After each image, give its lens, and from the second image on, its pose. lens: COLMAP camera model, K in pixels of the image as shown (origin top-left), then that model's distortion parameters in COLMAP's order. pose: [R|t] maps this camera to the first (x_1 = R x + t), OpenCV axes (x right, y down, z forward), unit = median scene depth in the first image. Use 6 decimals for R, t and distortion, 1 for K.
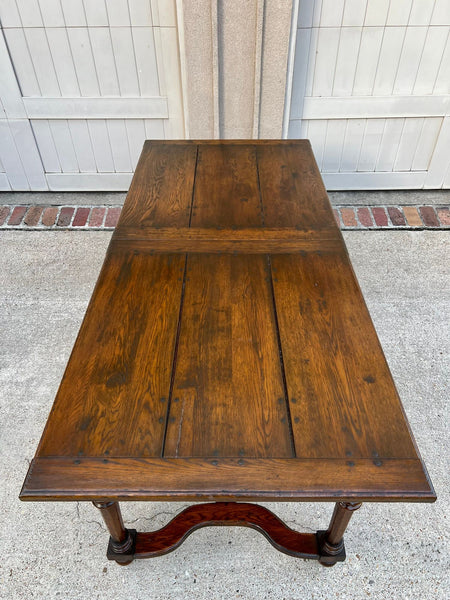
lens RADIAL K [[451.3, 0, 226.9], [0, 451.3, 302.5], [0, 0, 1]] dist [0.051310, -0.061014]
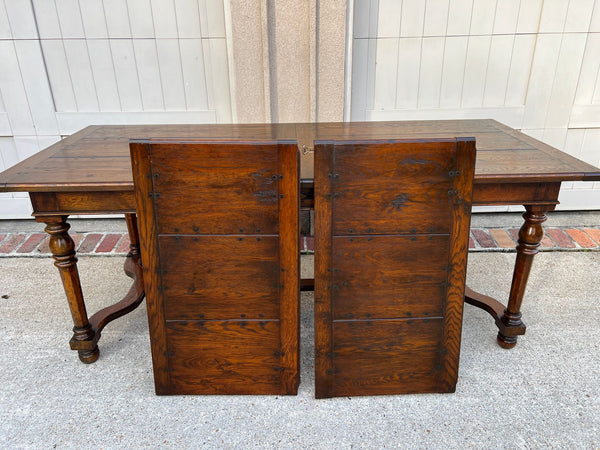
lens RADIAL K [[451.3, 0, 303.5], [0, 451.3, 228.3], [0, 0, 1]] dist [0.051310, -0.061014]
pose [[0.999881, -0.010203, 0.011591, 0.036010], [0.013506, 0.941717, -0.336134, 0.091144], [-0.007485, 0.336250, 0.941743, 0.251060]]
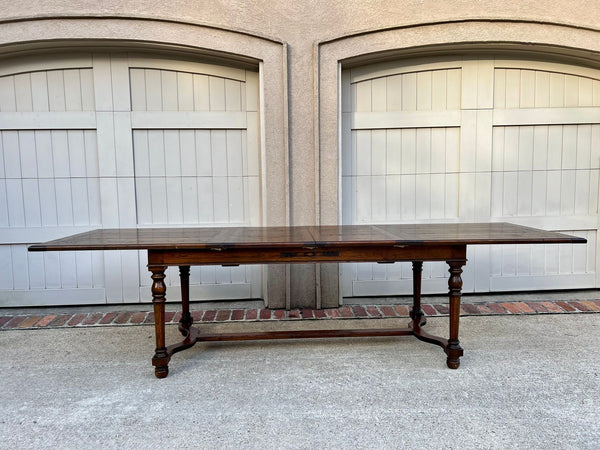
lens RADIAL K [[451.3, 0, 301.2], [0, 451.3, 229.0], [0, 0, 1]] dist [0.051310, -0.061014]
pose [[0.998060, -0.015265, 0.060352, -0.068729], [0.049013, 0.790400, -0.610627, 0.428138], [-0.038381, 0.612400, 0.789616, -0.038226]]
